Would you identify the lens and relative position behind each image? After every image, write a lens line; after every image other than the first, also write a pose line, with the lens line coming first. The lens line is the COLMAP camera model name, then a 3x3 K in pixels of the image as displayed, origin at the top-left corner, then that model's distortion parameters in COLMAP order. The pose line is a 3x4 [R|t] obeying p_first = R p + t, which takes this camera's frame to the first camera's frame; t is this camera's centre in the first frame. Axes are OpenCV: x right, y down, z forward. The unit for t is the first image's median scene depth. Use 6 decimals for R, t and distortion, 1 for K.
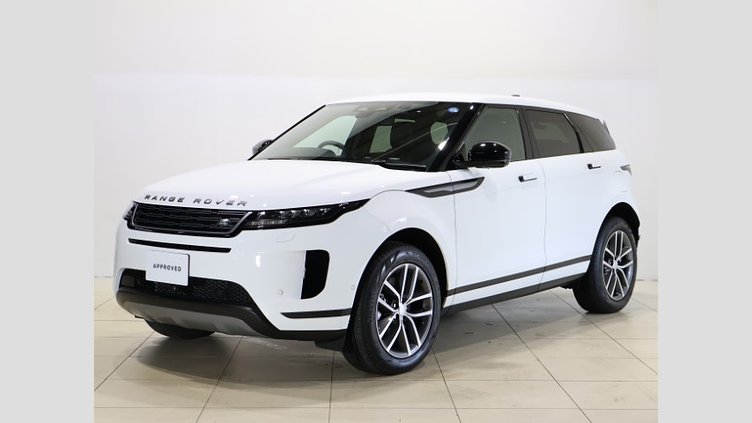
lens RADIAL K [[1474.4, 0, 376.7], [0, 1474.4, 208.5], [0, 0, 1]] dist [0.244394, 0.000000]
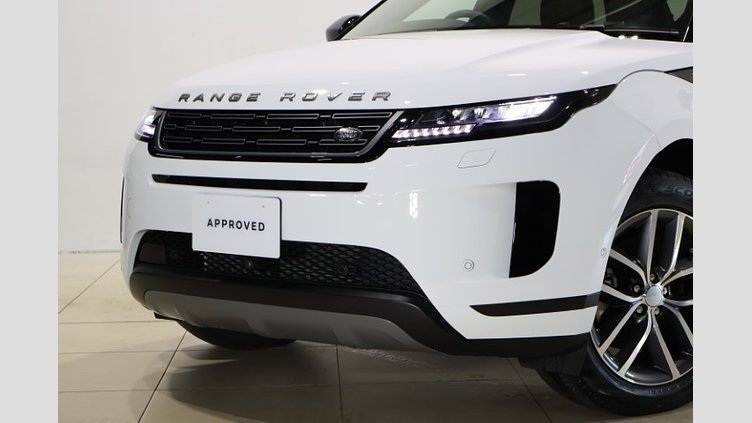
lens RADIAL K [[1535.8, 0, 375.4], [0, 1535.8, 213.0], [0, 0, 1]] dist [0.336875, 0.000000]
pose [[0.998545, -0.027604, 0.046329, -0.117451], [0.026601, 0.999401, 0.022119, 0.024928], [-0.046912, -0.020855, 0.998681, 0.452789]]
